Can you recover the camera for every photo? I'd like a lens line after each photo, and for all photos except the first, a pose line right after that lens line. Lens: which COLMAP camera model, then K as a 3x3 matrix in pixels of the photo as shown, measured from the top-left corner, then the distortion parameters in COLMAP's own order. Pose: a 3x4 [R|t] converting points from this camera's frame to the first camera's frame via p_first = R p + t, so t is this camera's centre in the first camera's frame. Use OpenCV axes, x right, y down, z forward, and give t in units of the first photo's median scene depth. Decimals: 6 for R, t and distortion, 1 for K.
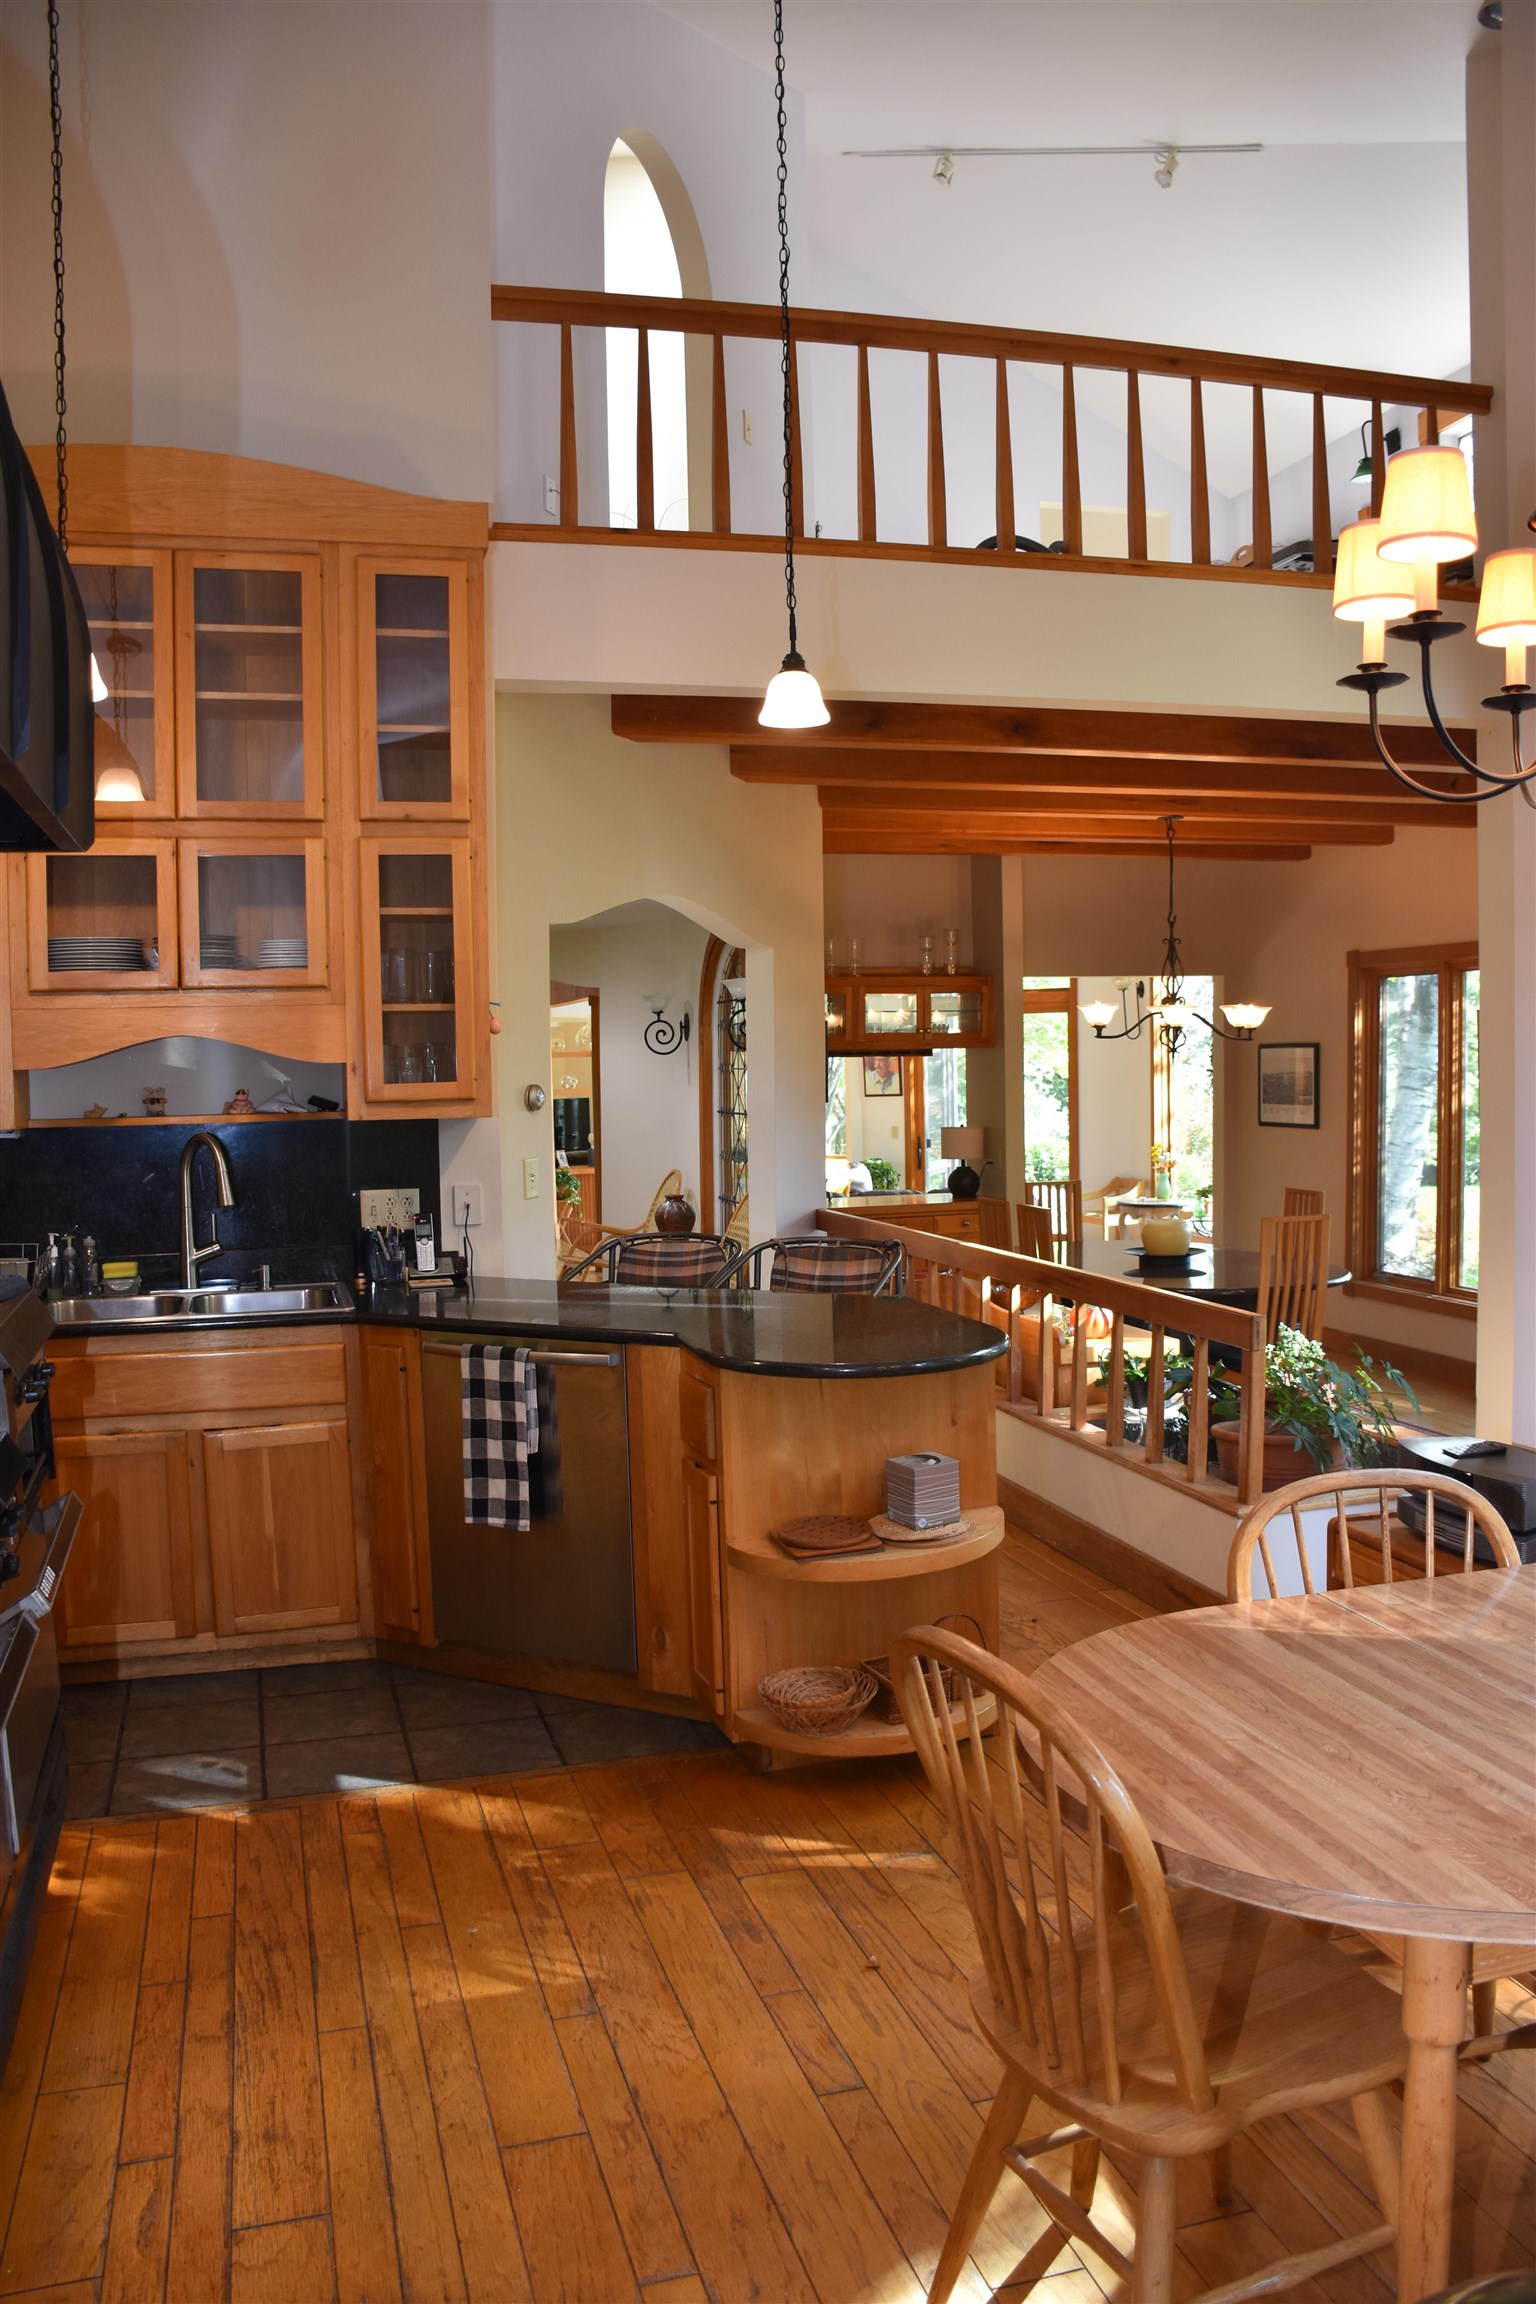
lens RADIAL K [[1790.6, 0, 770.6], [0, 1790.6, 1151.3], [0, 0, 1]] dist [-0.127574, 0.028276]
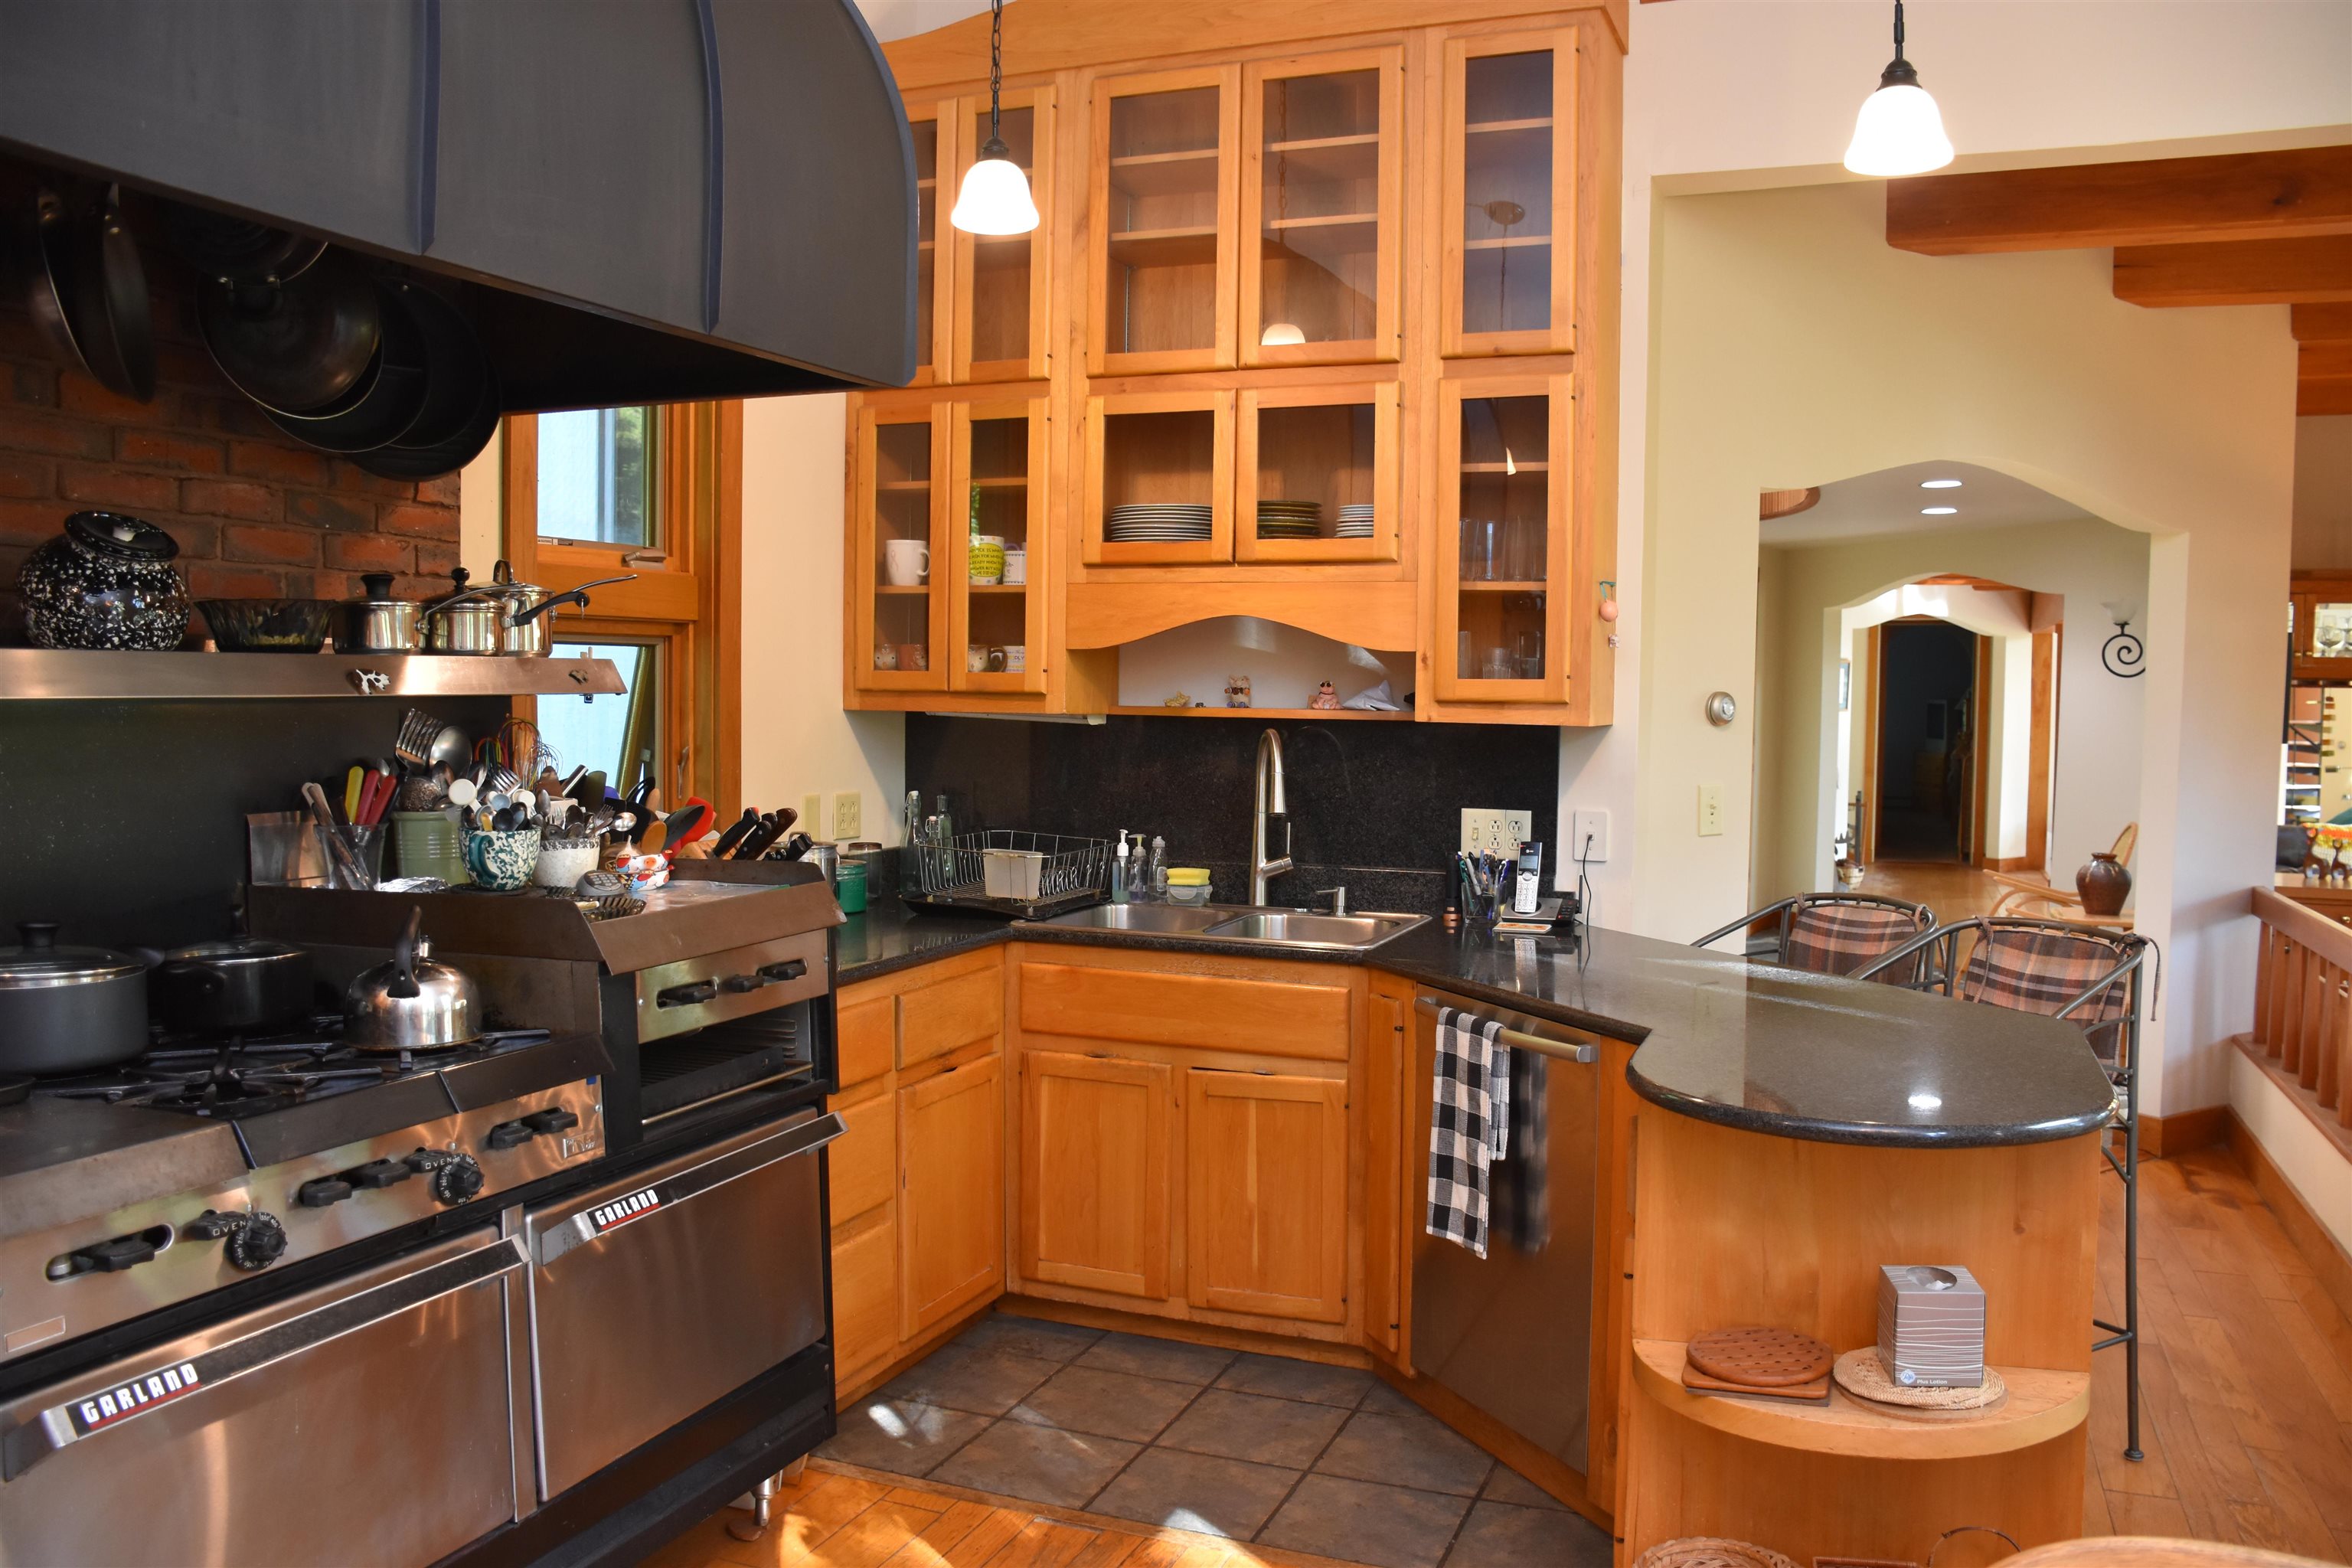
lens RADIAL K [[1827.9, 0, 1173.6], [0, 1827.9, 782.5], [0, 0, 1]] dist [-0.127574, 0.028276]
pose [[0.784883, 0.060601, -0.616673, 0.202825], [-0.058452, 0.998009, 0.023679, -0.002521], [0.616881, 0.017460, 0.786863, 0.266221]]
